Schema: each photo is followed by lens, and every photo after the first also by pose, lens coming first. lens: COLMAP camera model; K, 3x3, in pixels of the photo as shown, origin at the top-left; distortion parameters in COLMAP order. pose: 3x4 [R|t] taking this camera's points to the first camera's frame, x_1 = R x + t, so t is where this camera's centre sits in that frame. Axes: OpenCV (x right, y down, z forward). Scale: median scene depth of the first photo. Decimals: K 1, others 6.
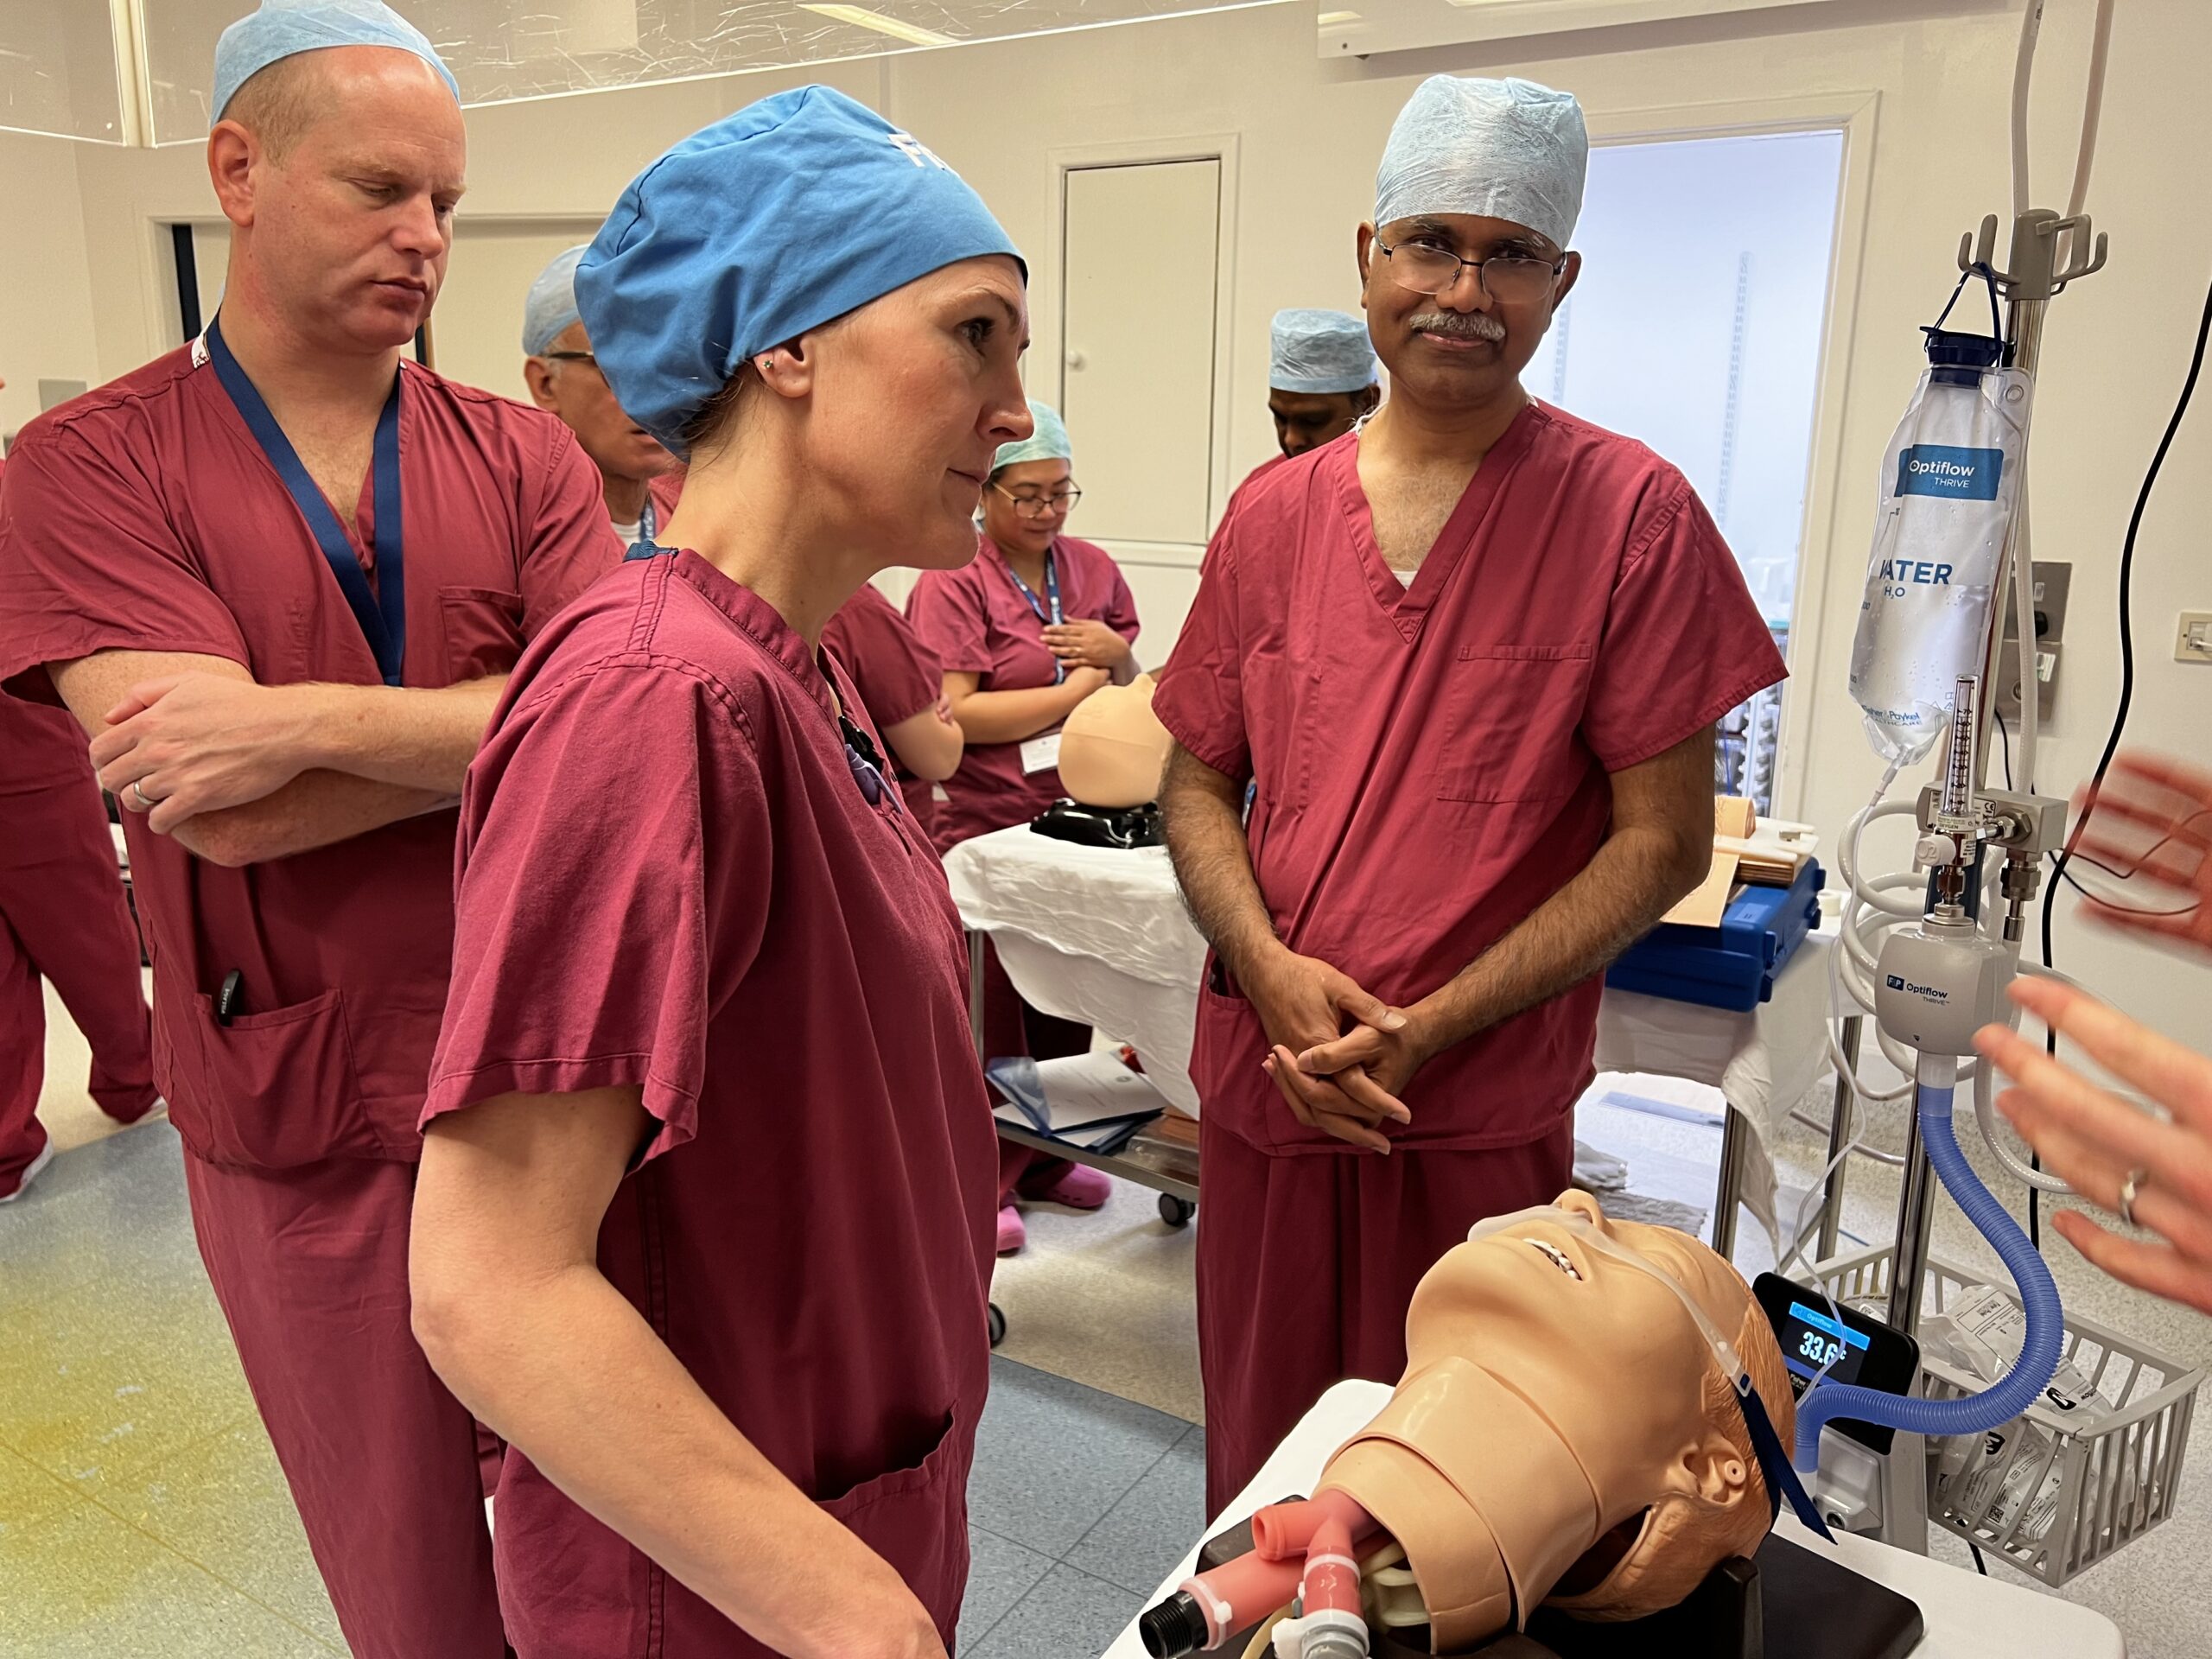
lens RADIAL K [[1678.2, 0, 1094.4], [0, 1678.2, 838.8], [0, 0, 1]] dist [0.038599, -0.055147]
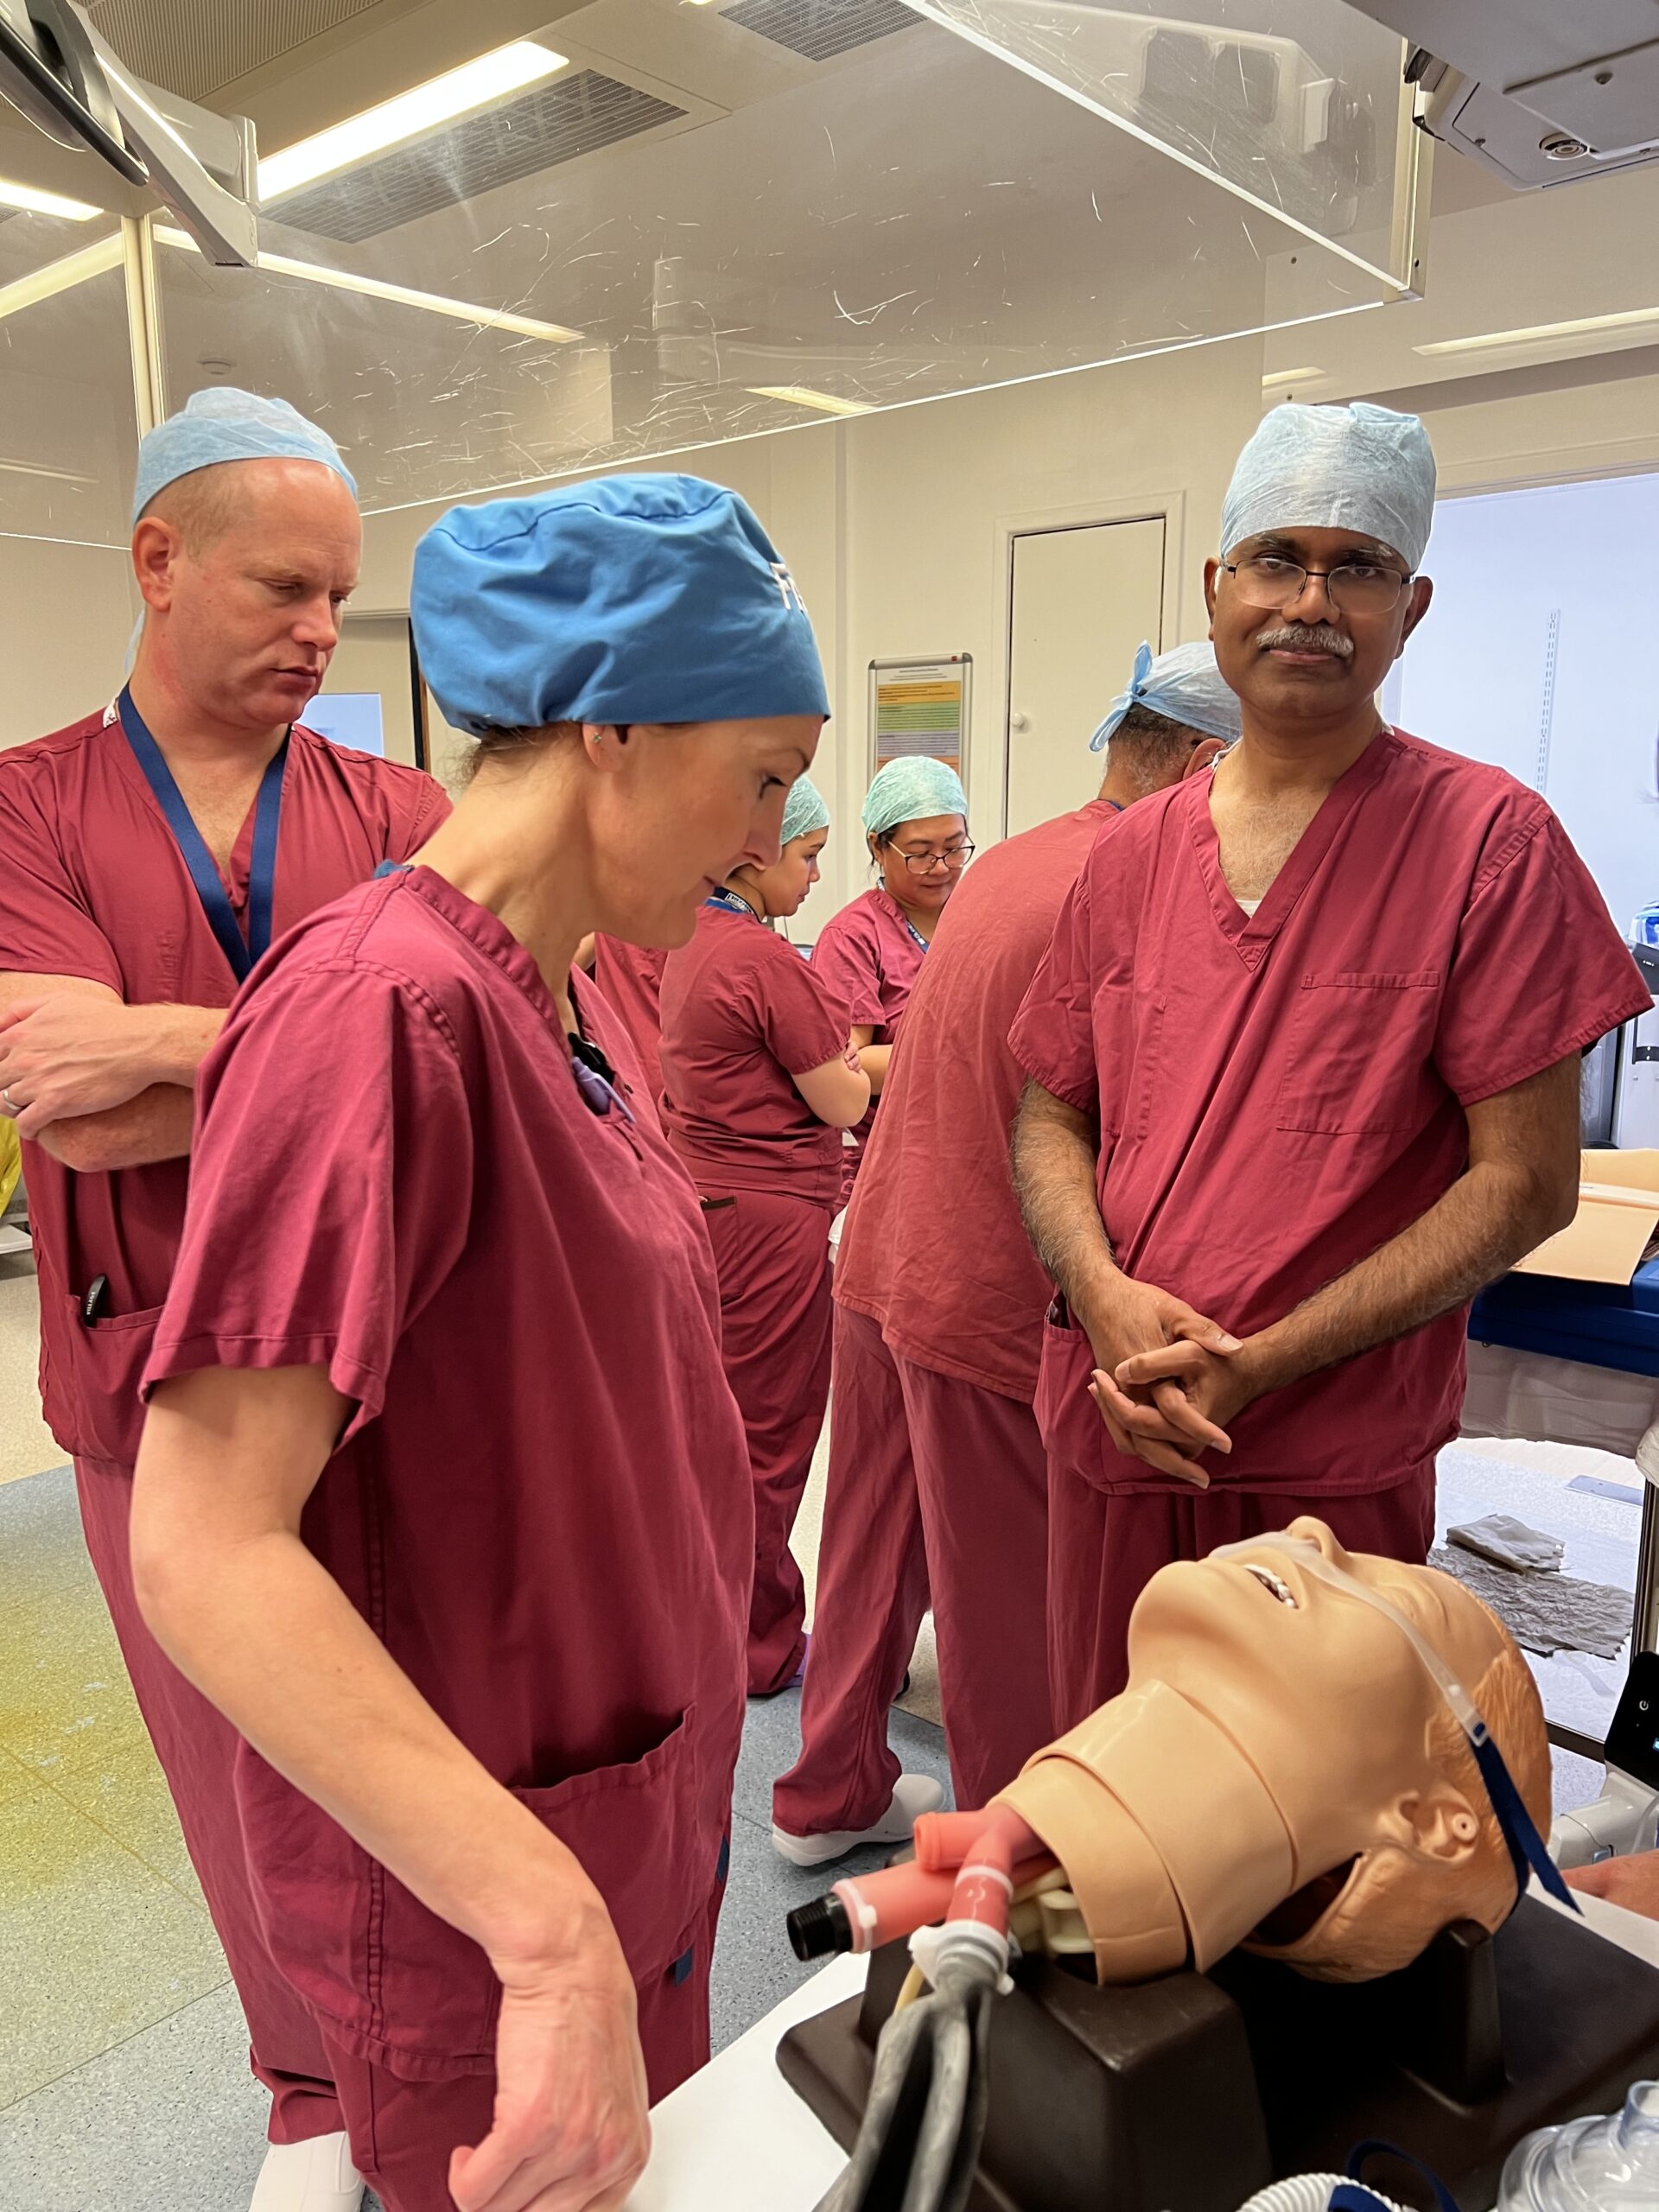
lens RADIAL K [[1678.2, 0, 834.9], [0, 1678.2, 1087.0], [0, 0, 1]] dist [0.038599, -0.055147]
pose [[0.987095, 0.005786, -0.160033, 0.125704], [-0.016166, 0.997842, -0.063636, 0.020666], [0.159319, 0.065402, 0.985058, -0.006885]]
